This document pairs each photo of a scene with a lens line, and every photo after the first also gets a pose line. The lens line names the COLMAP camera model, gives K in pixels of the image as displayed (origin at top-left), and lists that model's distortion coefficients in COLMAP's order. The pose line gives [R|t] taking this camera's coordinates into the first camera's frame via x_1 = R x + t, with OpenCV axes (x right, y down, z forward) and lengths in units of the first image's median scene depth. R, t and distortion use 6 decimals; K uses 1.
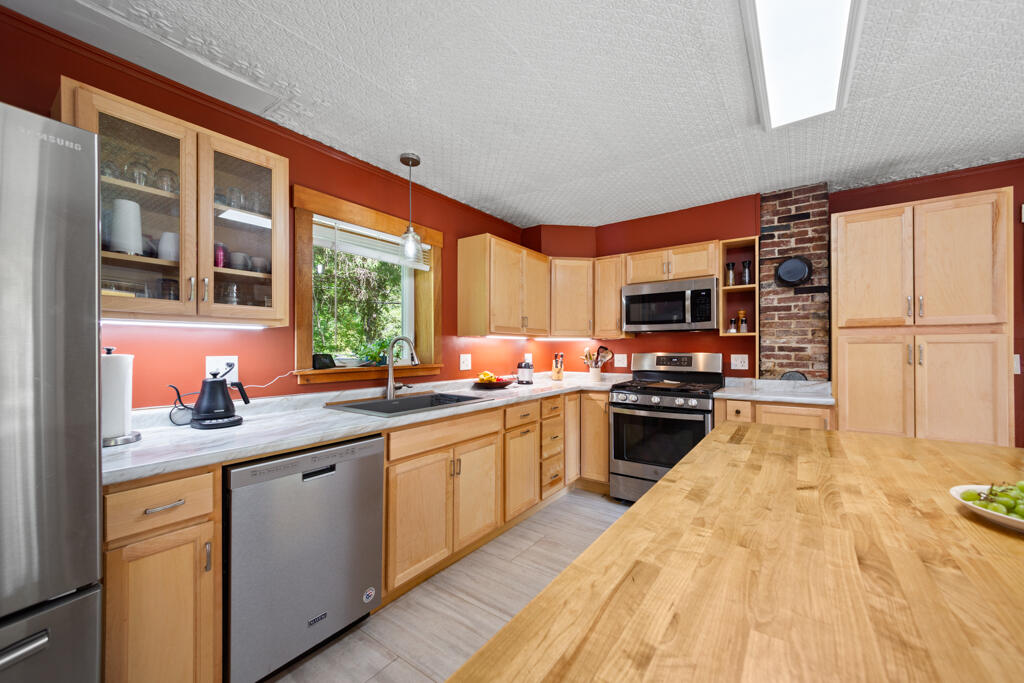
lens RADIAL K [[398.5, 0, 511.5], [0, 398.5, 346.0], [0, 0, 1]] dist [0.001121, 0.001159]
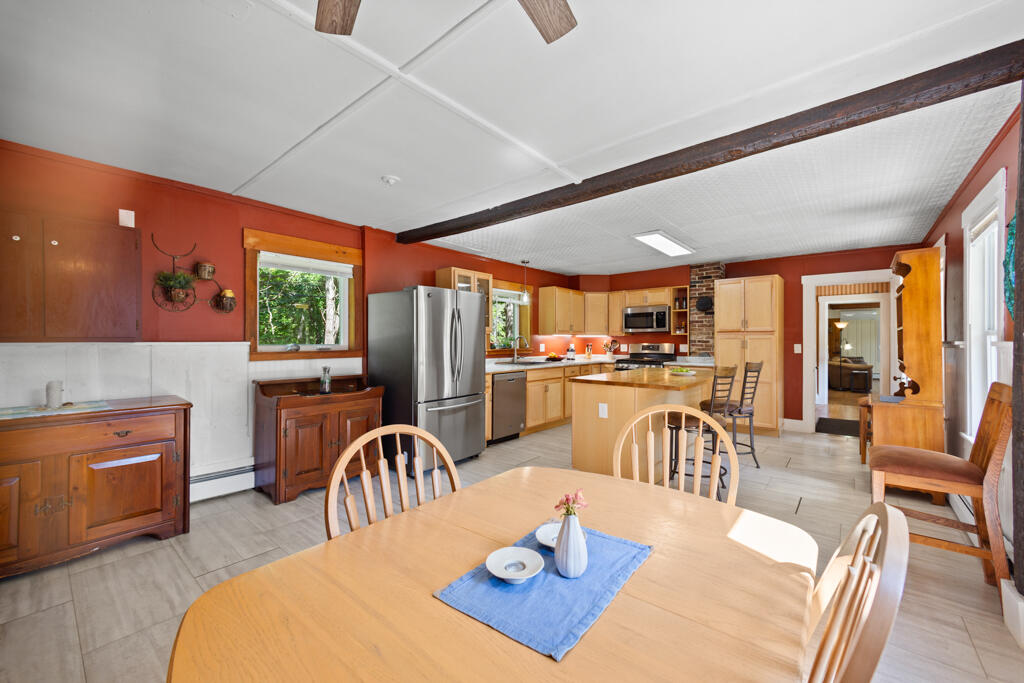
lens RADIAL K [[398.5, 0, 512.0], [0, 398.5, 339.7], [0, 0, 1]] dist [0.001121, 0.001159]
pose [[0.996861, 0.001408, -0.079163, -0.108675], [-0.001243, 0.999997, 0.002142, -0.004215], [0.079166, -0.002037, 0.996859, -1.032043]]
